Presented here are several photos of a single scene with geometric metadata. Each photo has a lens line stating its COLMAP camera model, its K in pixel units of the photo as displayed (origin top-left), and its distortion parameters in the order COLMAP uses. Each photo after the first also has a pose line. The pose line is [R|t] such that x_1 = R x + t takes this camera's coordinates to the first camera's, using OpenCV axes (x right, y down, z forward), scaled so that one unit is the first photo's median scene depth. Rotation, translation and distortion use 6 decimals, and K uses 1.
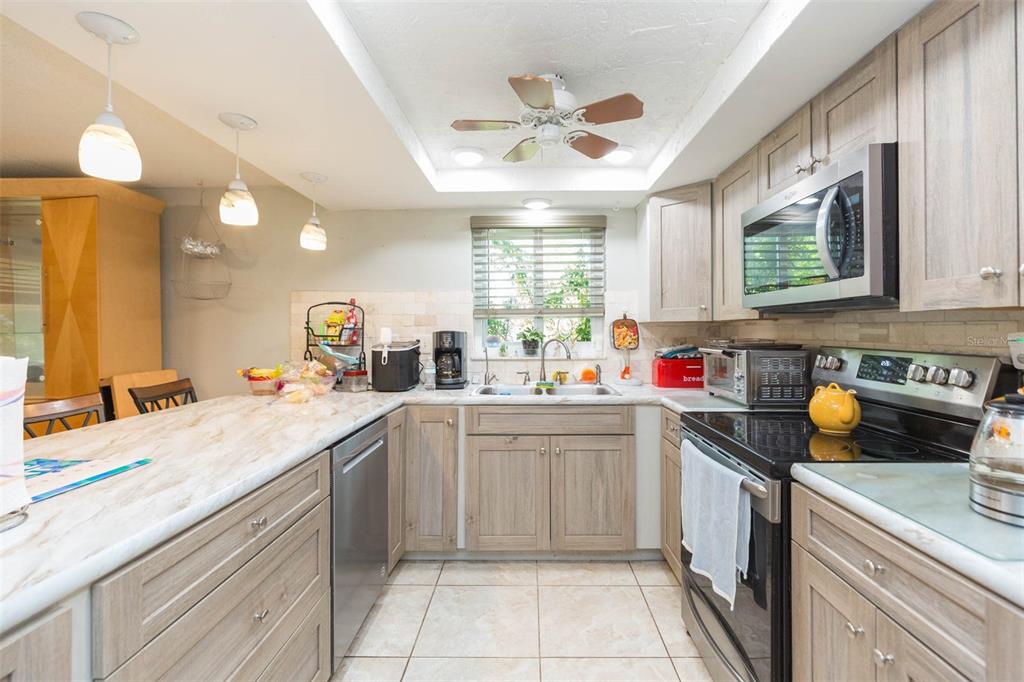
lens RADIAL K [[460.1, 0, 519.7], [0, 460.1, 333.7], [0, 0, 1]] dist [0.002749, 0.000113]
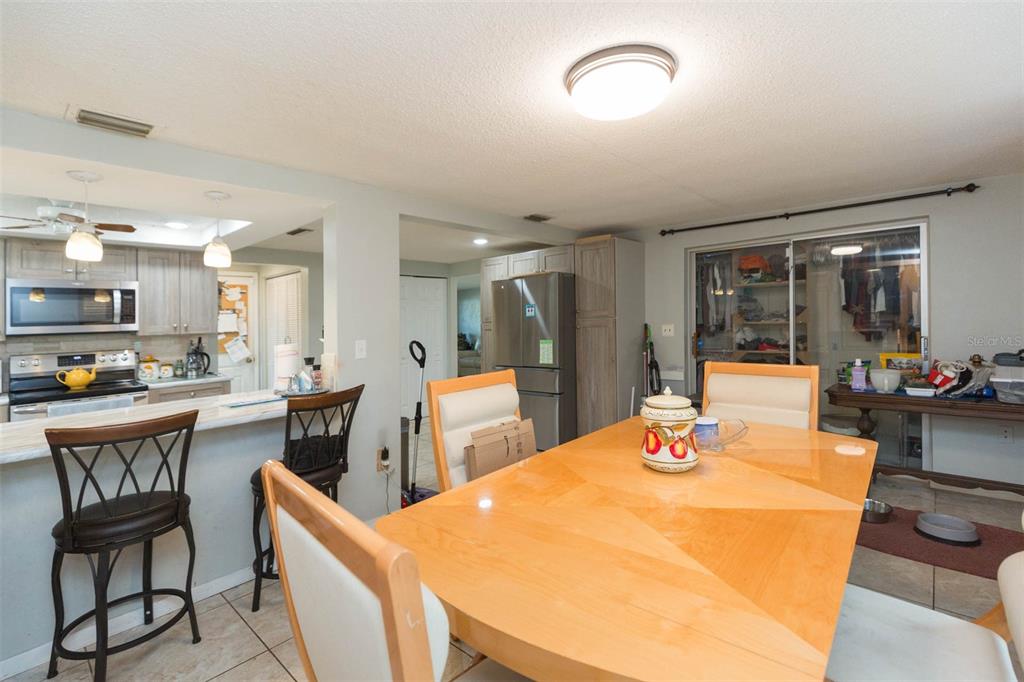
lens RADIAL K [[457.0, 0, 512.0], [0, 457.0, 341.0], [0, 0, 1]] dist [0.001756, 0.000127]
pose [[-0.744798, -0.005210, 0.667270, -1.487127], [0.038678, 0.997951, 0.050963, -0.034206], [-0.666168, 0.063766, -0.743071, 0.767647]]
